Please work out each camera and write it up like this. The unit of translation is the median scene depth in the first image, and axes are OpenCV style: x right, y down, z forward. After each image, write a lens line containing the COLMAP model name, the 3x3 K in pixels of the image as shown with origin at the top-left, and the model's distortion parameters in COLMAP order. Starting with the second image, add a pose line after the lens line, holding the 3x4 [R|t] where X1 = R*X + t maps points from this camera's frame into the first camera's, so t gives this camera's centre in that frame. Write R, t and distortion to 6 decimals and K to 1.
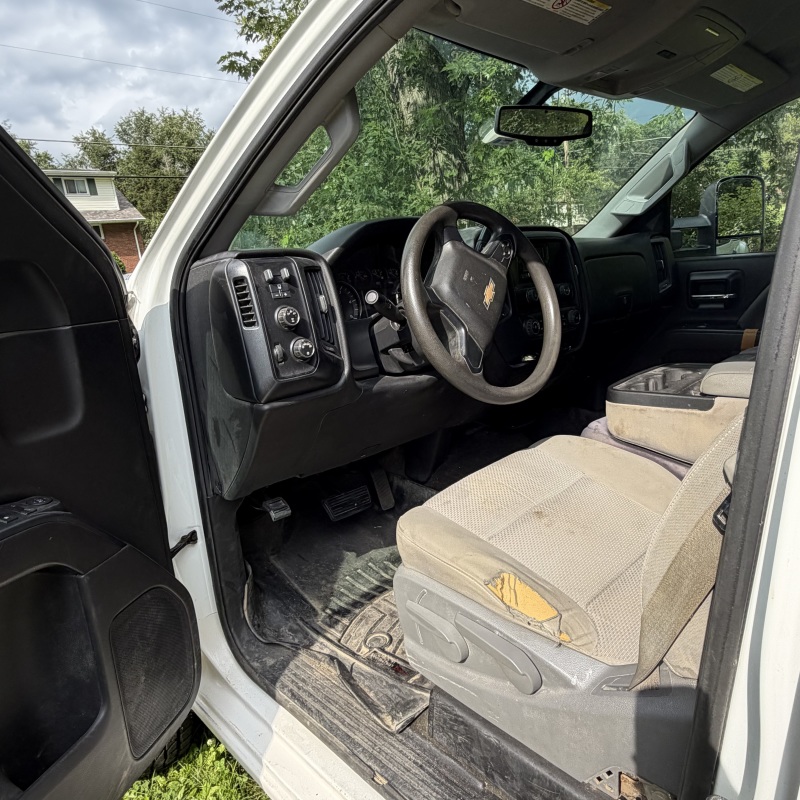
lens RADIAL K [[589.2, 0, 400.7], [0, 589.2, 400.4], [0, 0, 1]] dist [0.006914, -0.000275]
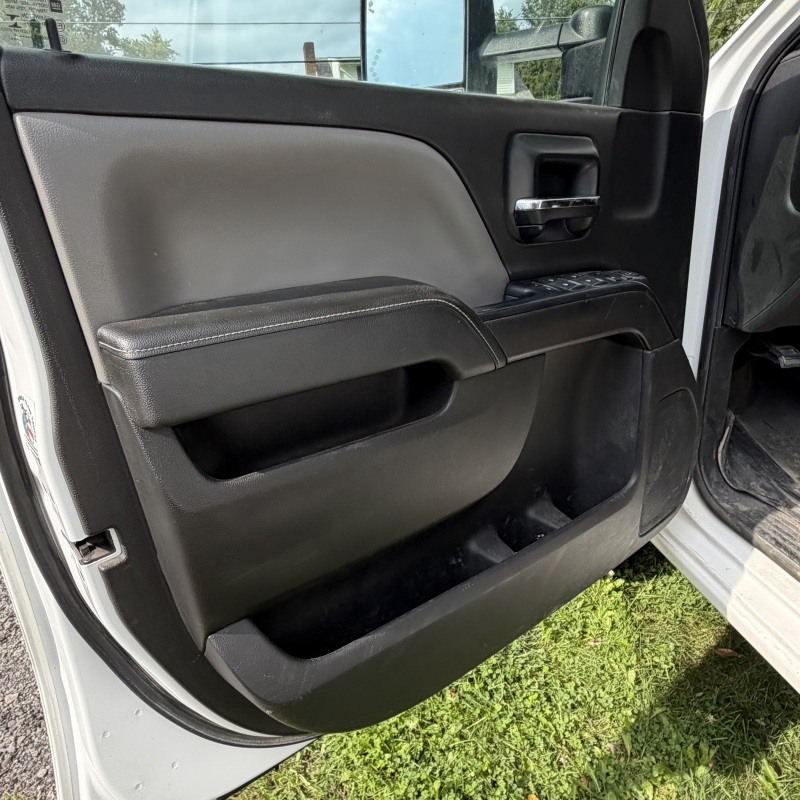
lens RADIAL K [[589.2, 0, 400.2], [0, 589.2, 399.5], [0, 0, 1]] dist [0.006914, -0.000275]
pose [[0.839747, 0.229559, -0.492064, -0.257001], [-0.148422, 0.968765, 0.198656, 0.162388], [0.522298, -0.093788, 0.847590, -0.096033]]
